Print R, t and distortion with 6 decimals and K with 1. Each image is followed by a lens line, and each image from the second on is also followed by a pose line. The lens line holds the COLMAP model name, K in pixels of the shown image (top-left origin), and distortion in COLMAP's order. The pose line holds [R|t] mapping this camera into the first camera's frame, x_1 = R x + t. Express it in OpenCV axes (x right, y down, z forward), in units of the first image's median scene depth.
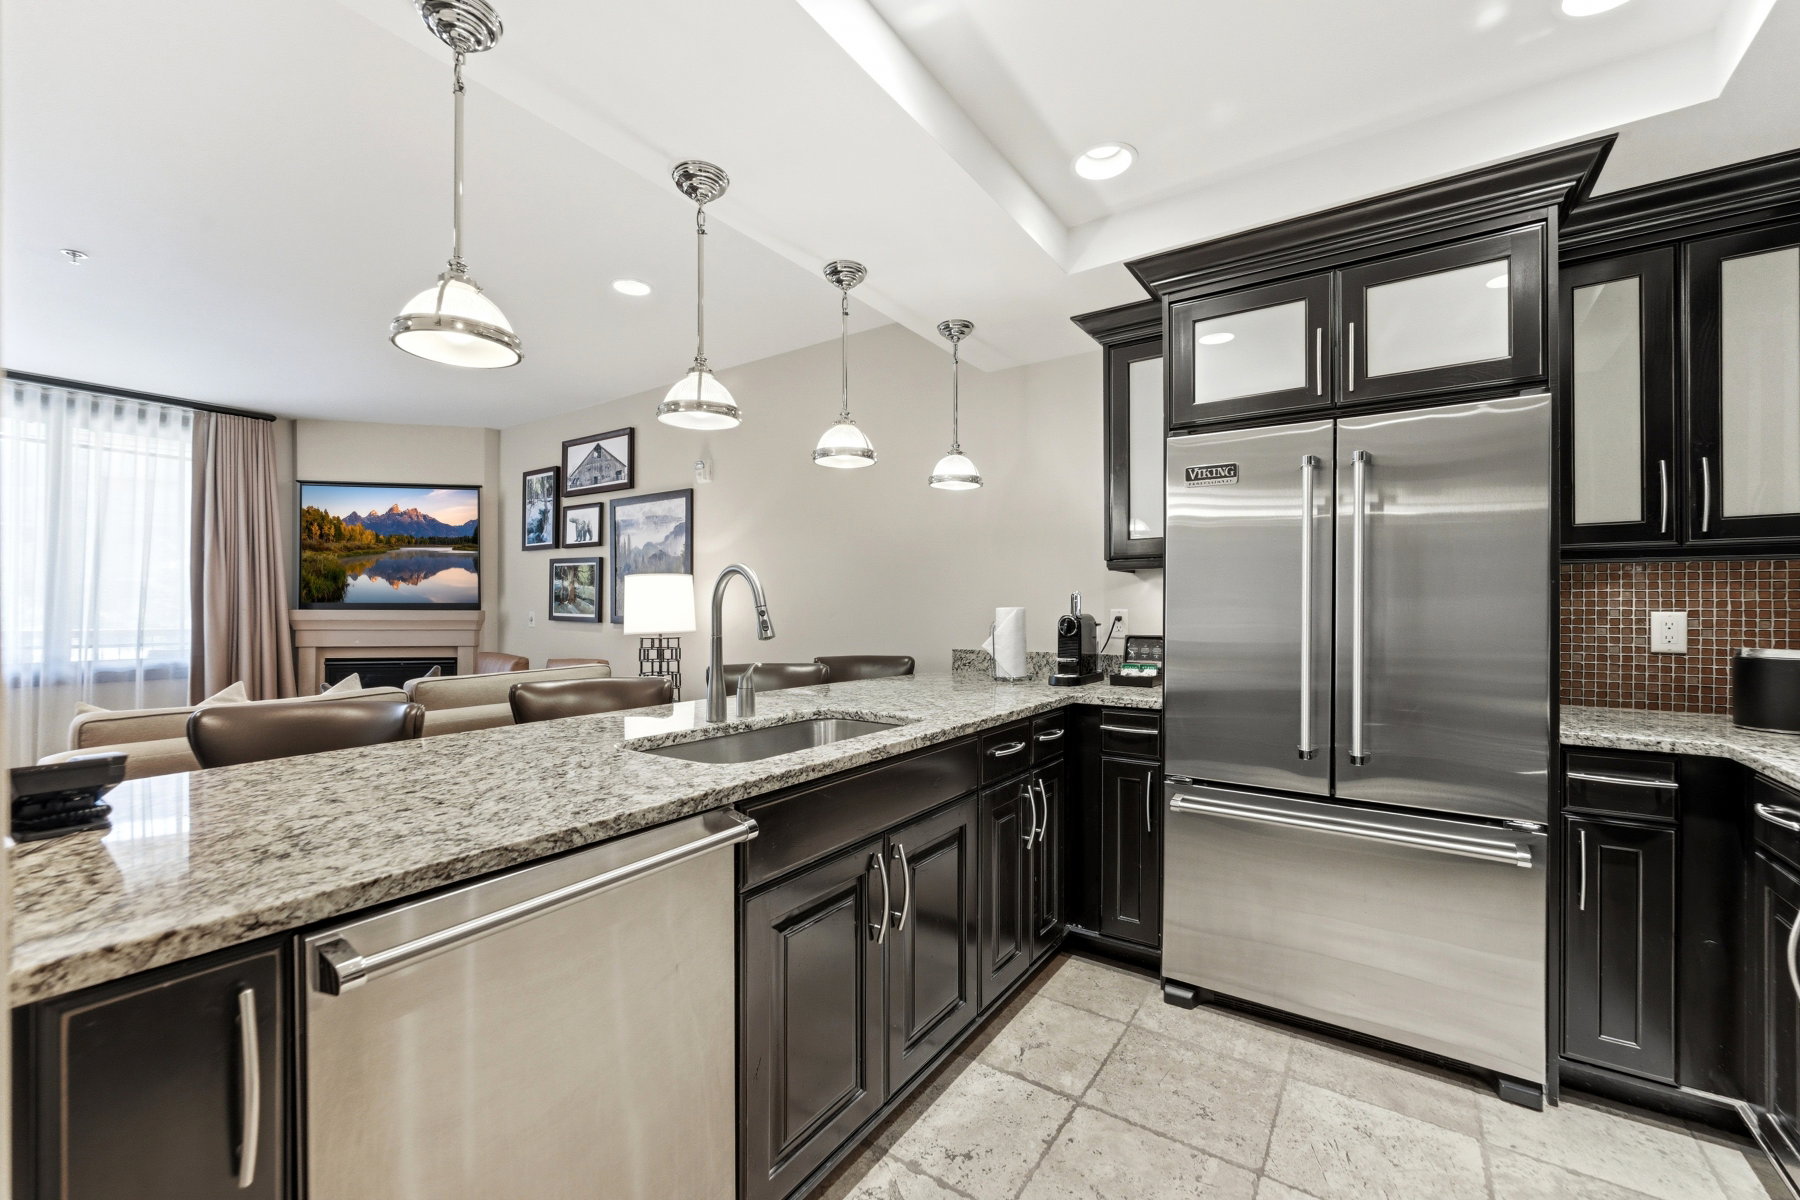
lens RADIAL K [[733.5, 0, 887.3], [0, 733.5, 603.0], [0, 0, 1]] dist [-0.009474, 0.002796]
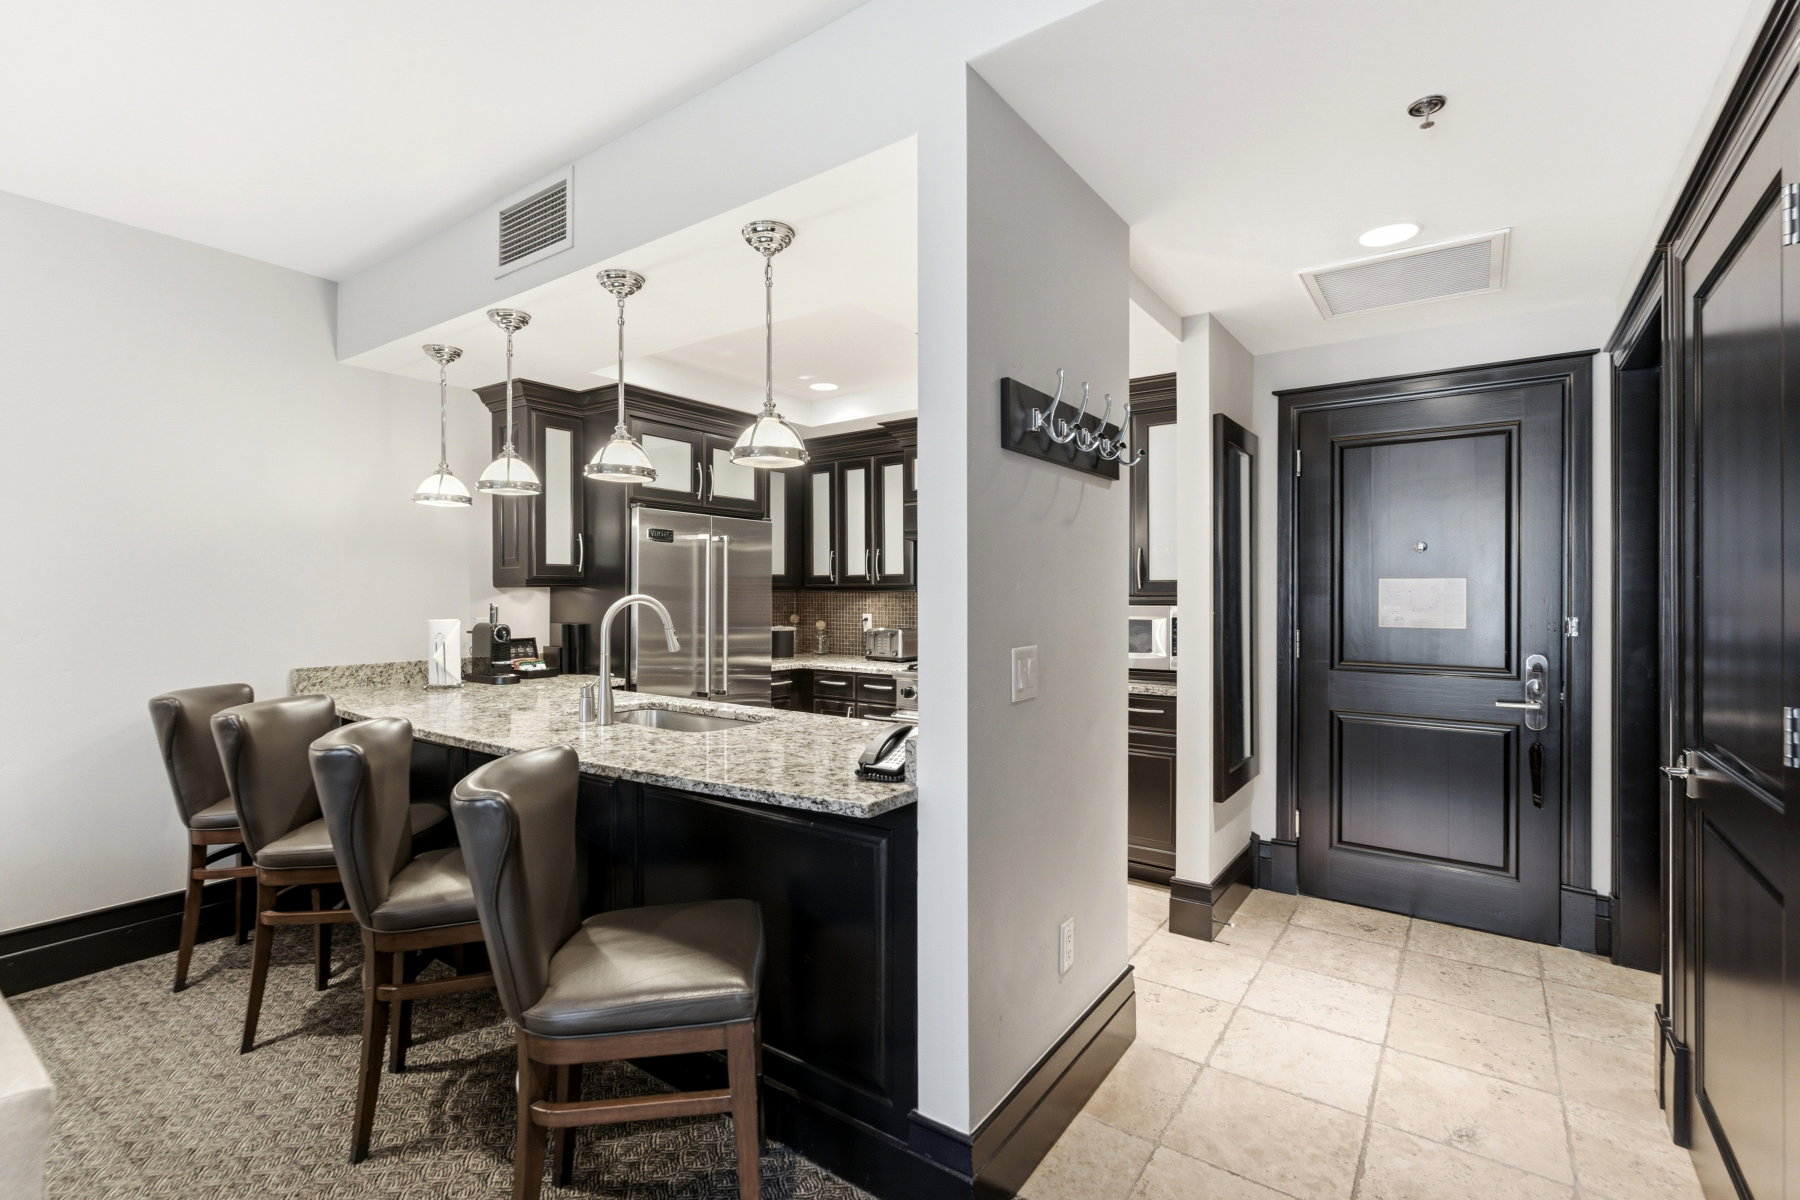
lens RADIAL K [[807.9, 0, 900.9], [0, 807.9, 603.0], [0, 0, 1]] dist [-0.002820, 0.001834]
pose [[0.017280, -0.012336, 0.999775, -1.169950], [-0.007451, 0.999895, 0.012466, -0.043955], [-0.999823, -0.007665, 0.017186, 0.373991]]
